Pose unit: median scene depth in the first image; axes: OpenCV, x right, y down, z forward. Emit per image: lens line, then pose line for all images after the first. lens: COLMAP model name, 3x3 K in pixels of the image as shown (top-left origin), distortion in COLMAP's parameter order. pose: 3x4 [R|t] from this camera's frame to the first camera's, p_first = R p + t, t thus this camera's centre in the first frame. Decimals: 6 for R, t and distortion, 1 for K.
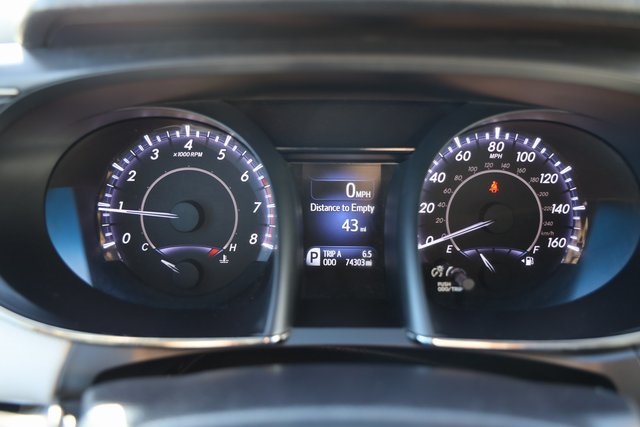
lens RADIAL K [[929.2, 0, 319.2], [0, 929.2, 214.6], [0, 0, 1]] dist [-0.129905, 0.000000]
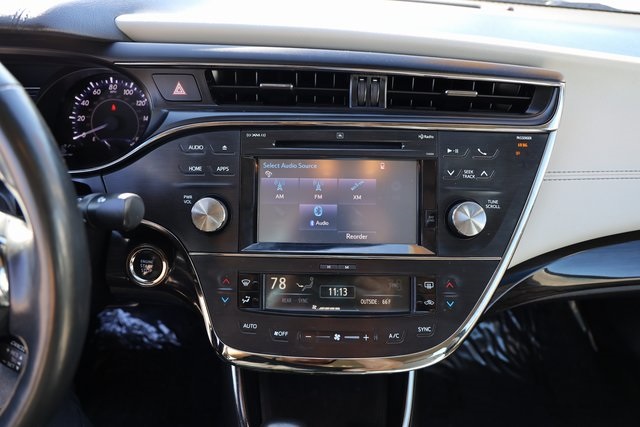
lens RADIAL K [[445.2, 0, 320.6], [0, 445.2, 213.1], [0, 0, 1]] dist [-0.057511, 0.016716]
pose [[0.999603, 0.006625, 0.027386, 0.616906], [-0.011851, 0.980670, 0.195310, 0.003723], [-0.025562, -0.195557, 0.980359, 0.004849]]
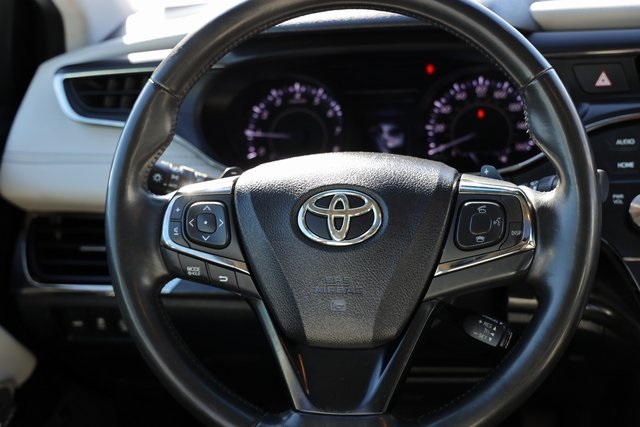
lens RADIAL K [[1149.0, 0, 316.3], [0, 1149.0, 209.1], [0, 0, 1]] dist [0.116881, 0.000000]
pose [[0.980354, -0.018146, -0.196409, 0.302337], [0.012608, 0.999488, -0.029410, 0.195003], [0.196843, 0.026356, 0.980081, -1.051124]]
